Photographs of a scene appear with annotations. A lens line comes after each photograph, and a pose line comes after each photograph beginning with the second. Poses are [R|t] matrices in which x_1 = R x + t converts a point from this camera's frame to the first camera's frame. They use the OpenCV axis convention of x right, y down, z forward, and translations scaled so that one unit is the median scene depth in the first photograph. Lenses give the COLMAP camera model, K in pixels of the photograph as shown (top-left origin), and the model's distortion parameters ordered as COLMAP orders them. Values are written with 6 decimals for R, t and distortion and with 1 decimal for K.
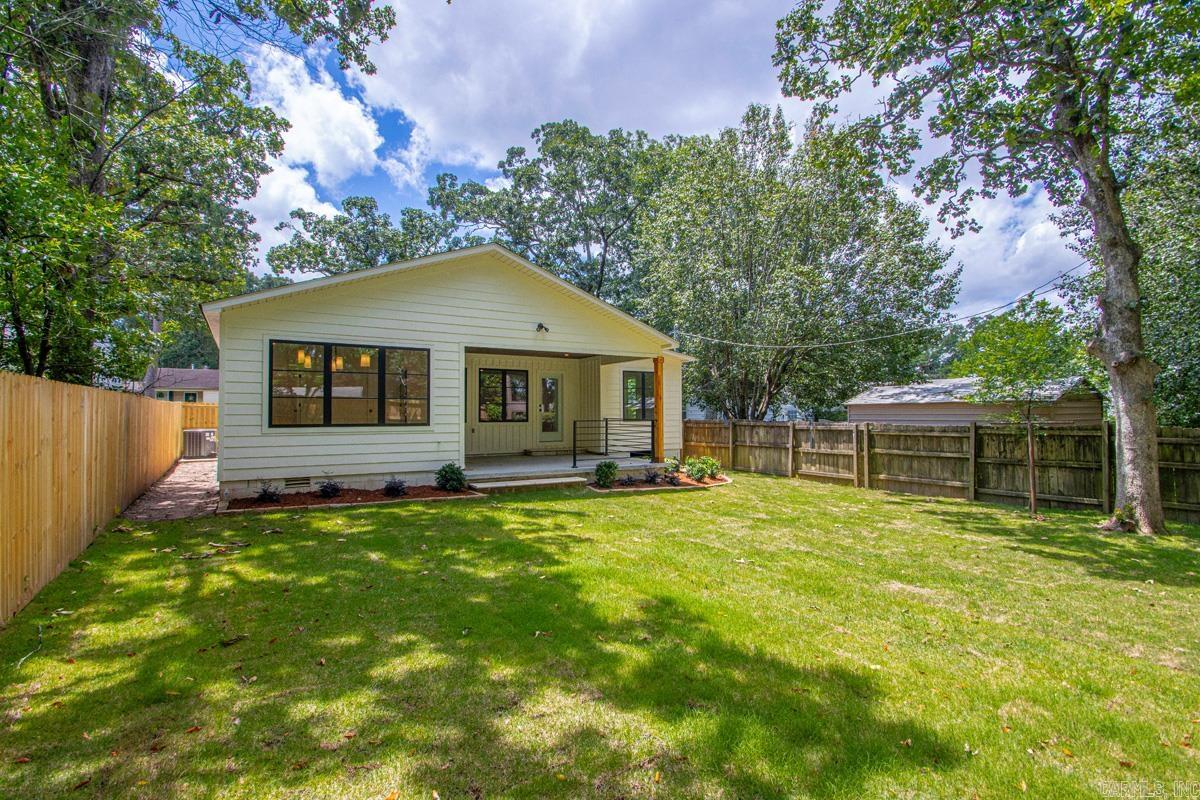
lens RADIAL K [[554.5, 0, 590.0], [0, 554.5, 403.9], [0, 0, 1]] dist [0.021606, -0.022683]
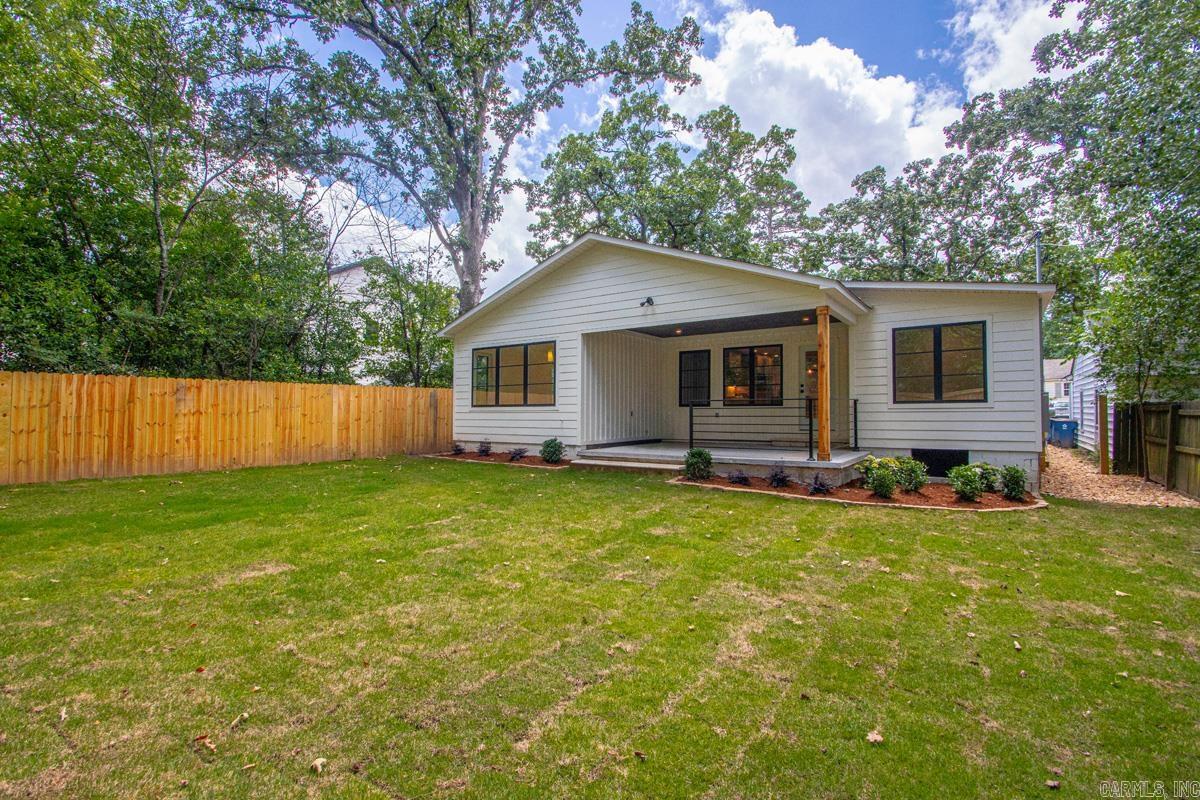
lens RADIAL K [[570.1, 0, 587.0], [0, 570.1, 399.6], [0, 0, 1]] dist [0.020934, -0.019156]
pose [[0.393375, -0.022287, -0.919108, 0.613656], [0.020234, 0.999674, -0.015581, 0.033304], [0.919156, -0.012468, 0.393697, 0.426748]]
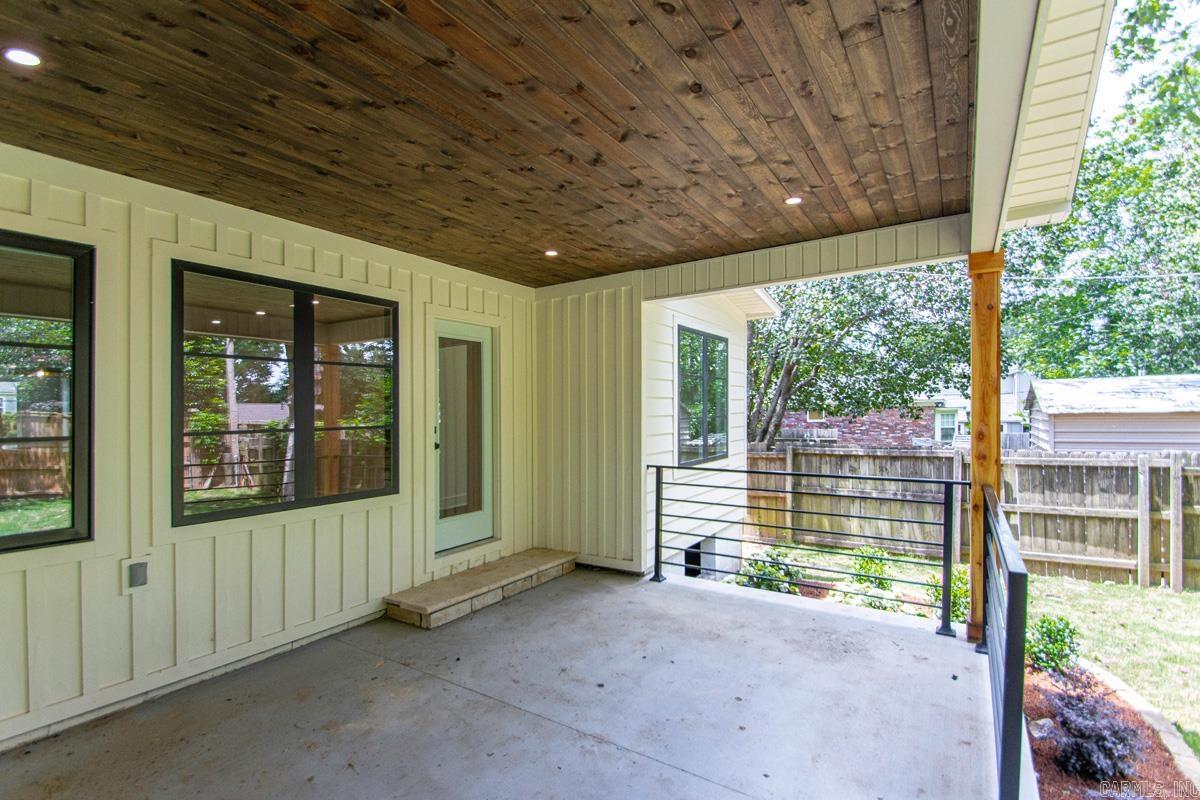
lens RADIAL K [[557.0, 0, 595.1], [0, 557.0, 404.9], [0, 0, 1]] dist [0.015869, -0.017168]
pose [[0.904167, -0.005156, 0.427148, -0.153892], [0.004706, 0.999987, 0.002109, -0.009630], [-0.427153, 0.000103, 0.904179, 0.778466]]
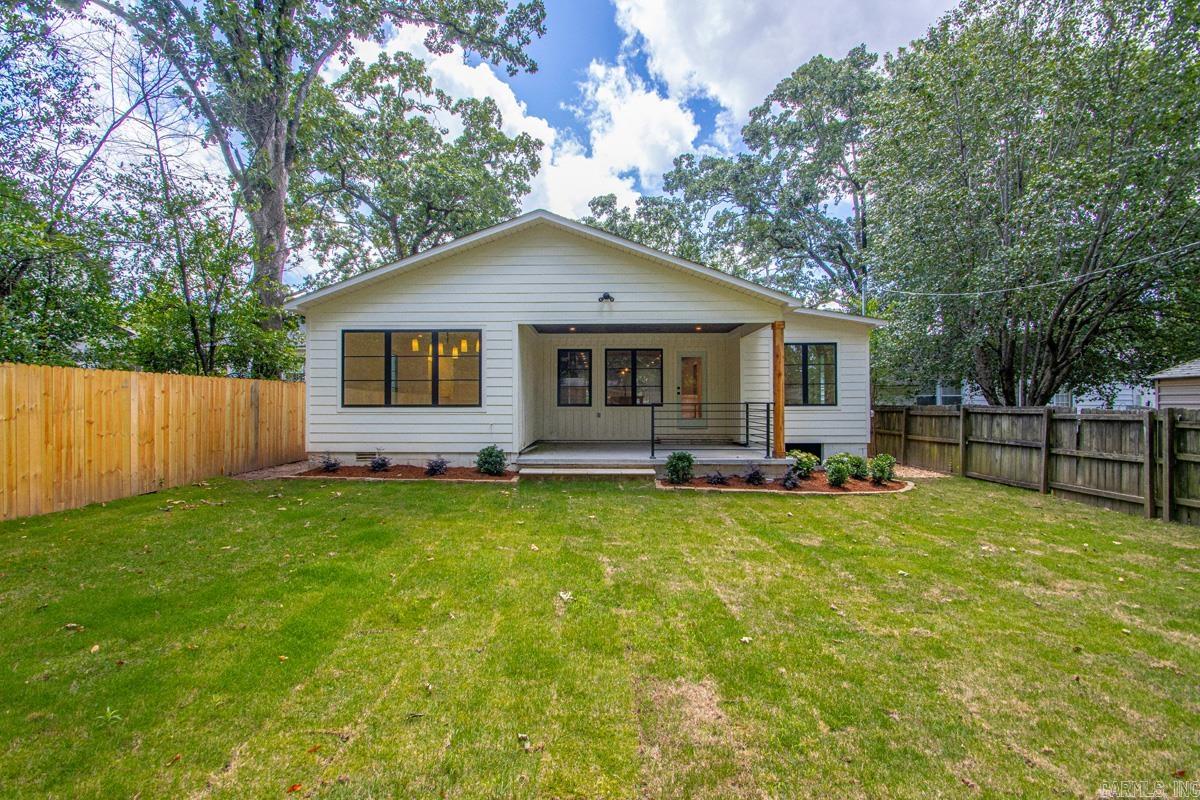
lens RADIAL K [[557.0, 0, 595.1], [0, 557.0, 404.9], [0, 0, 1]] dist [0.015869, -0.017168]
pose [[0.846490, -0.000008, -0.532404, 0.298200], [0.010191, 0.999817, 0.016189, 0.015240], [0.532307, -0.019130, 0.846335, 0.193844]]
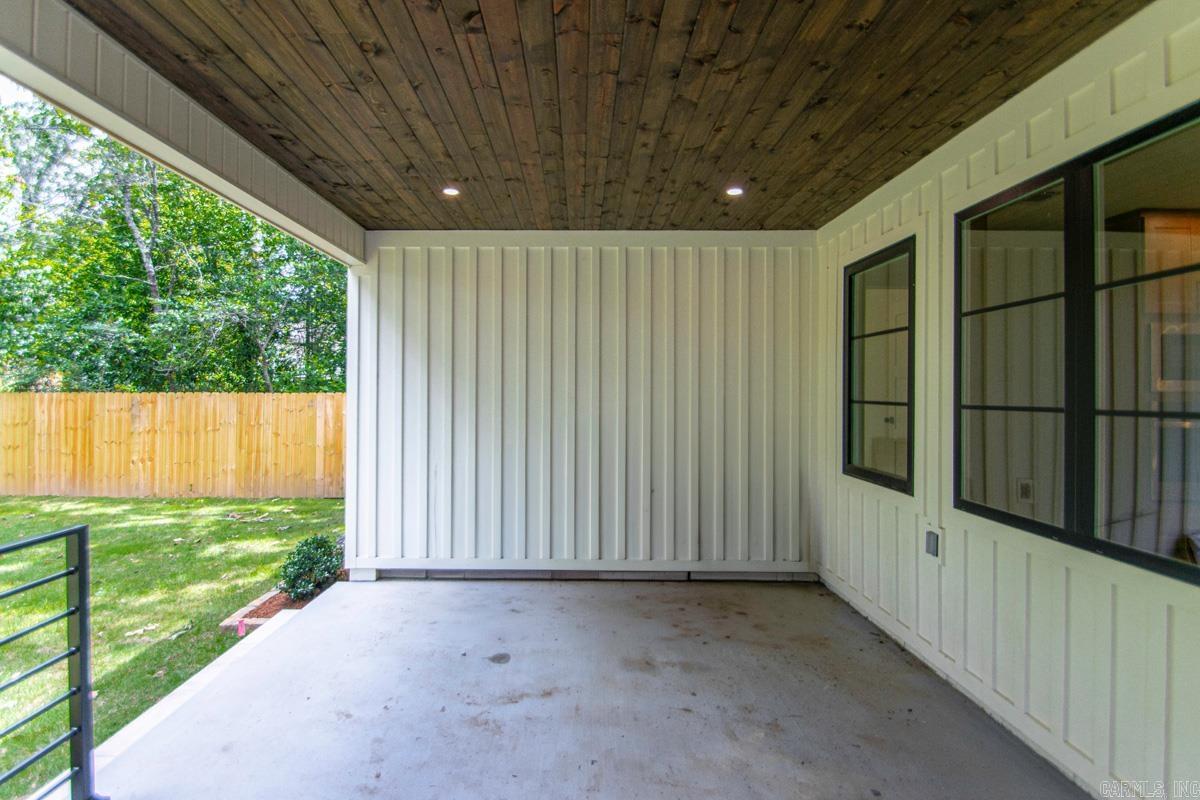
lens RADIAL K [[574.3, 0, 567.9], [0, 574.3, 386.9], [0, 0, 1]] dist [0.026603, -0.028954]
pose [[-0.552612, -0.005235, -0.833422, 0.019392], [0.014071, 0.999779, -0.015610, -0.004781], [0.833320, -0.020353, -0.552416, 1.018538]]
